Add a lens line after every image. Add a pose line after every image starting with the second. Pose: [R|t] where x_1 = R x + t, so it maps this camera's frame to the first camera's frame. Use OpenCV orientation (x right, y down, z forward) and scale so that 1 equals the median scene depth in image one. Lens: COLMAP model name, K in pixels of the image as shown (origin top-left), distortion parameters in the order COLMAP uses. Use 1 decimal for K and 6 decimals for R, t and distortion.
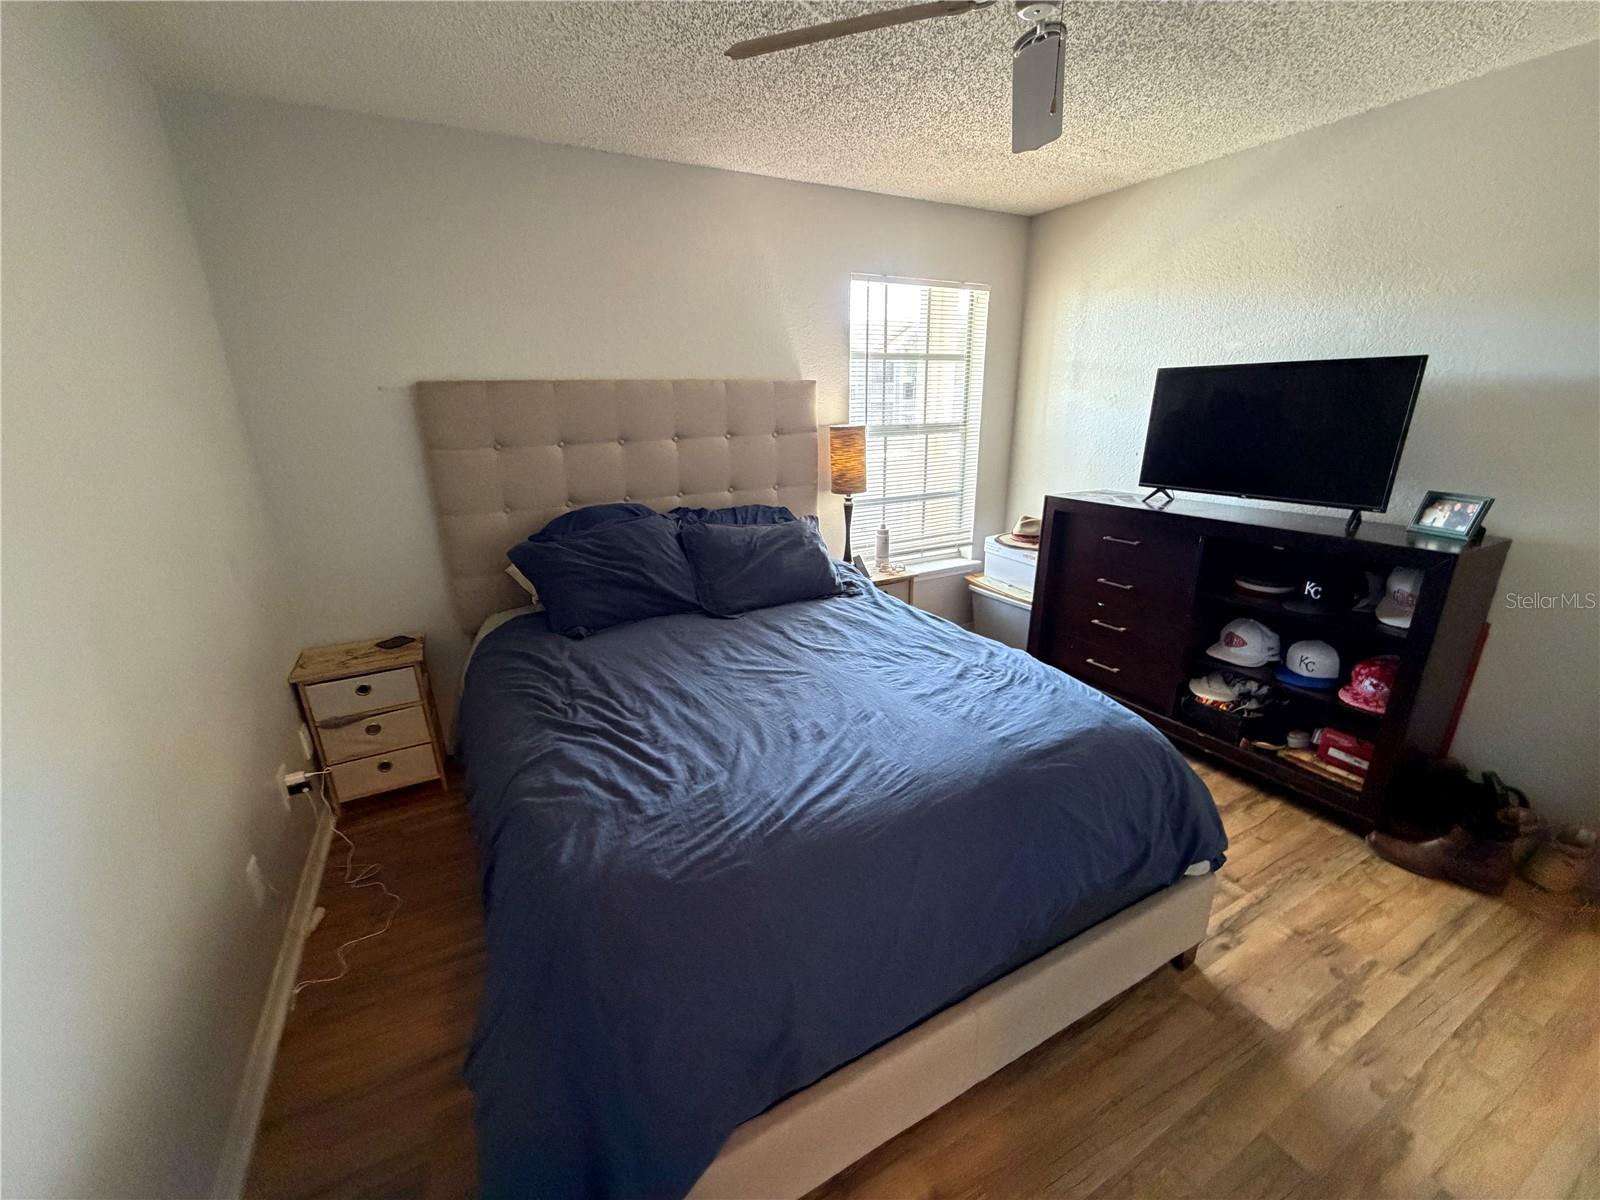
lens RADIAL K [[639.1, 0, 798.5], [0, 639.1, 603.0], [0, 0, 1]] dist [-0.000503, 0.000354]
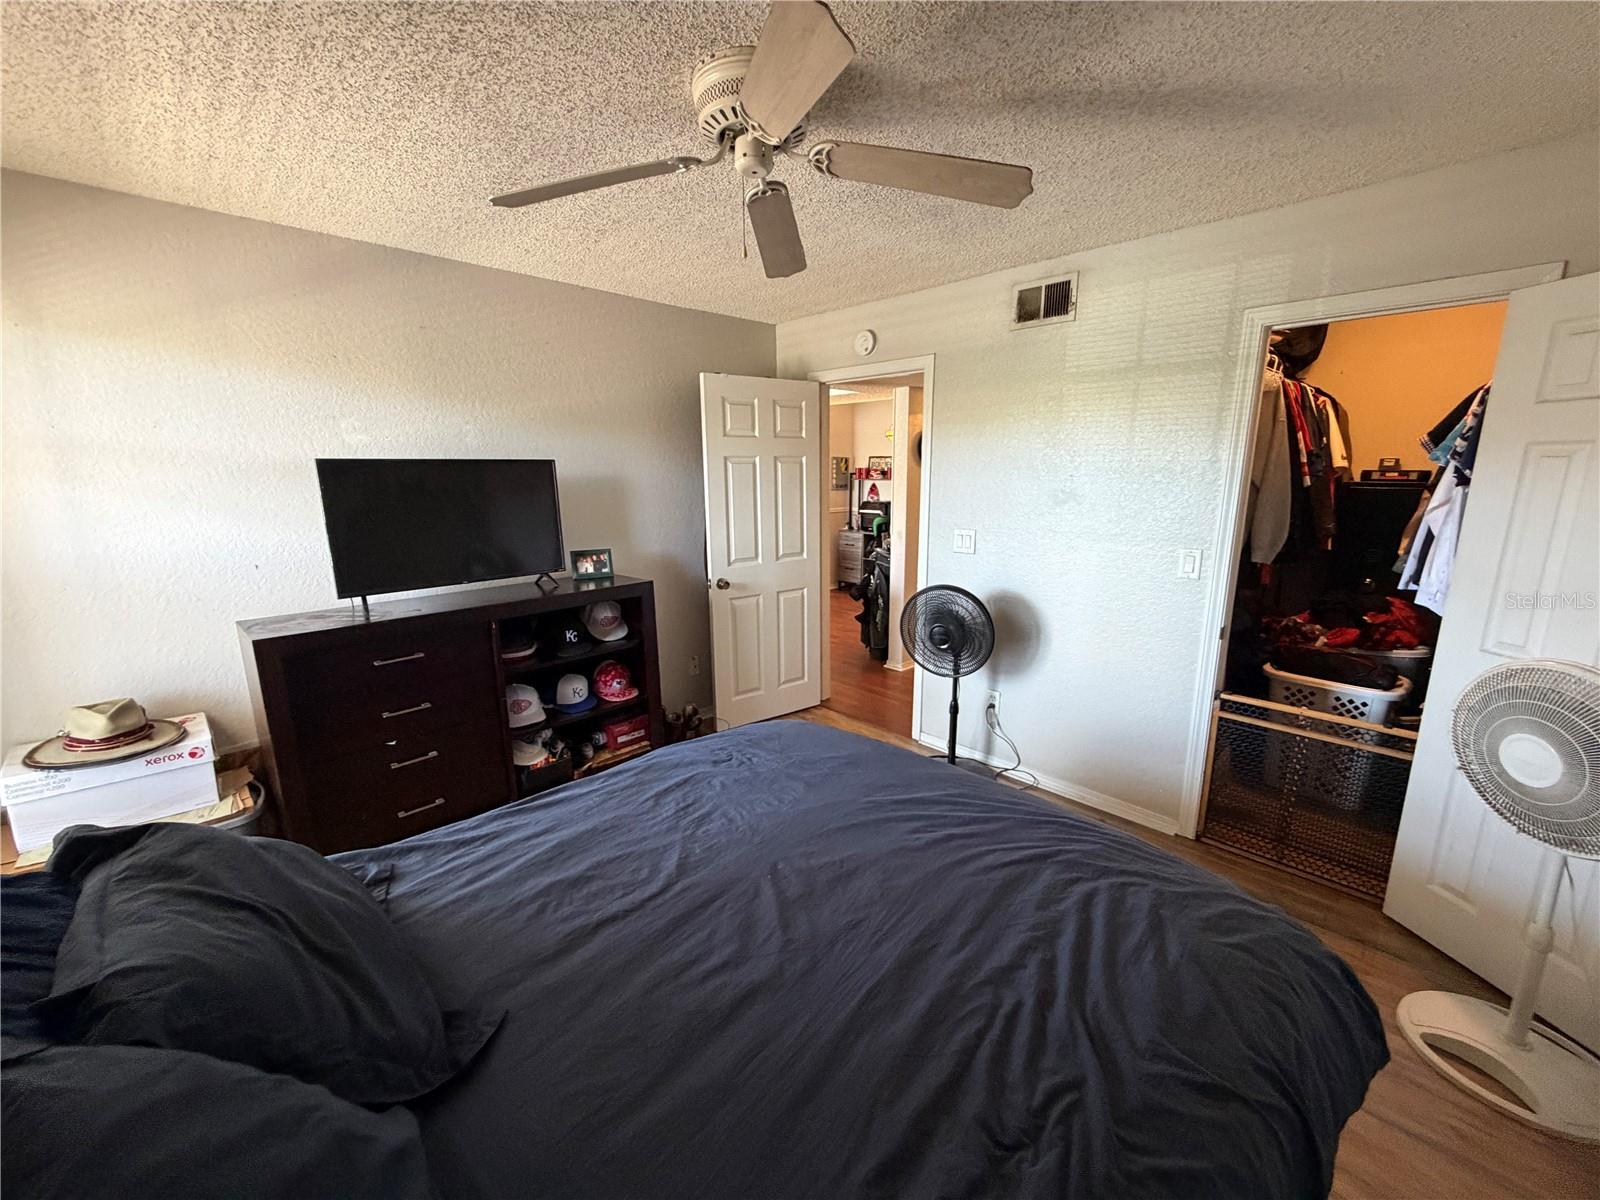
lens RADIAL K [[639.1, 0, 798.5], [0, 639.1, 603.0], [0, 0, 1]] dist [-0.000503, 0.000354]
pose [[-0.276340, -0.181469, 0.943772, -0.509195], [0.304669, 0.914819, 0.265110, -0.281921], [-0.911489, 0.360798, -0.197513, 0.826286]]
